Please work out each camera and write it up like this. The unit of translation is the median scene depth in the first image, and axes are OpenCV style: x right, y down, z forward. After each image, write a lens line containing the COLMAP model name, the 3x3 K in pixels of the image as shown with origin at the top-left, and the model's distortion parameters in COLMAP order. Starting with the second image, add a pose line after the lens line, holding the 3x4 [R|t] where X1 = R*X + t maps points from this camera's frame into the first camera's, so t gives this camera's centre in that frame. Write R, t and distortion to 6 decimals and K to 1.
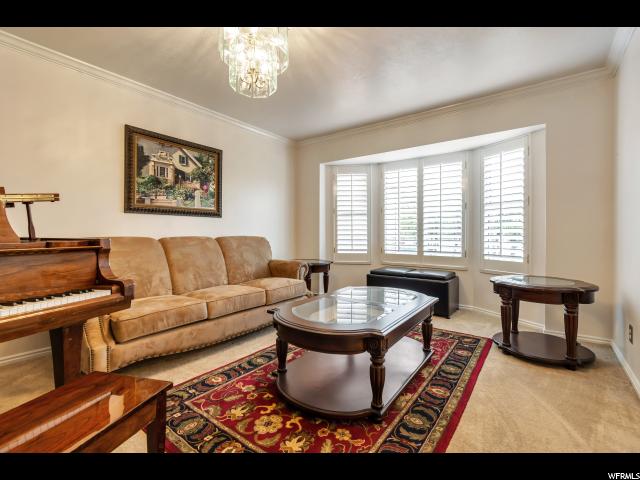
lens RADIAL K [[289.3, 0, 323.6], [0, 289.3, 236.0], [0, 0, 1]] dist [-0.002403, -0.000928]
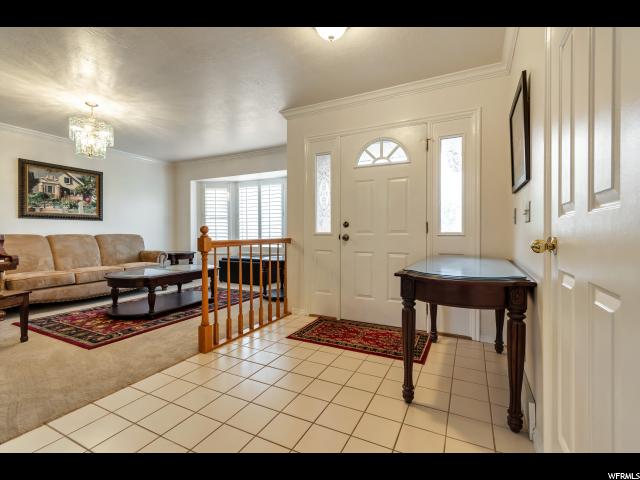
lens RADIAL K [[289.3, 0, 323.6], [0, 289.3, 236.0], [0, 0, 1]] dist [-0.002403, -0.000928]
pose [[0.983568, -0.004385, 0.180486, 0.499272], [0.003645, 0.999984, 0.004430, 0.008303], [-0.180502, -0.003699, 0.983568, -0.630679]]
